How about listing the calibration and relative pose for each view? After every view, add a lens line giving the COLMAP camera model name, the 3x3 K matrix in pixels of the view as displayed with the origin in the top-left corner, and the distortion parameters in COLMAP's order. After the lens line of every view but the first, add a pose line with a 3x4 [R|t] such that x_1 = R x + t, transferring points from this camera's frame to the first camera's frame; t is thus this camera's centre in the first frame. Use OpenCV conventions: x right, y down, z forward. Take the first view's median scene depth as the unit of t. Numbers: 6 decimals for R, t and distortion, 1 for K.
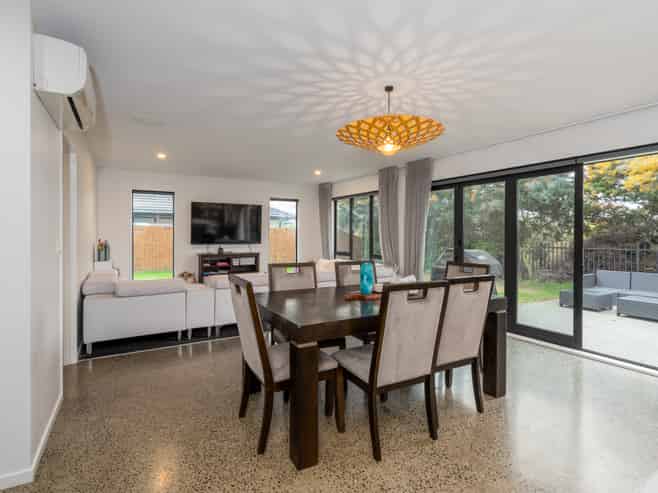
lens RADIAL K [[362.4, 0, 329.0], [0, 362.4, 246.5], [0, 0, 1]] dist [0.001083, 0.000215]
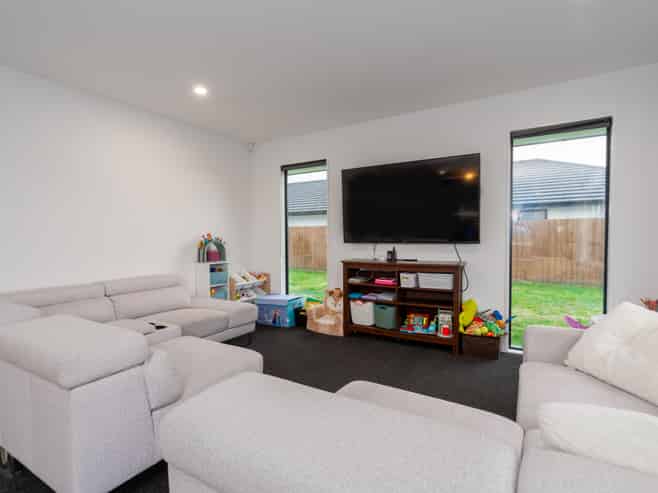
lens RADIAL K [[362.4, 0, 329.0], [0, 362.4, 246.5], [0, 0, 1]] dist [0.001083, 0.000215]
pose [[0.461079, 0.015114, -0.887230, 0.122124], [-0.022721, 0.999728, 0.005223, -0.002645], [0.887068, 0.017751, 0.461297, 0.684462]]
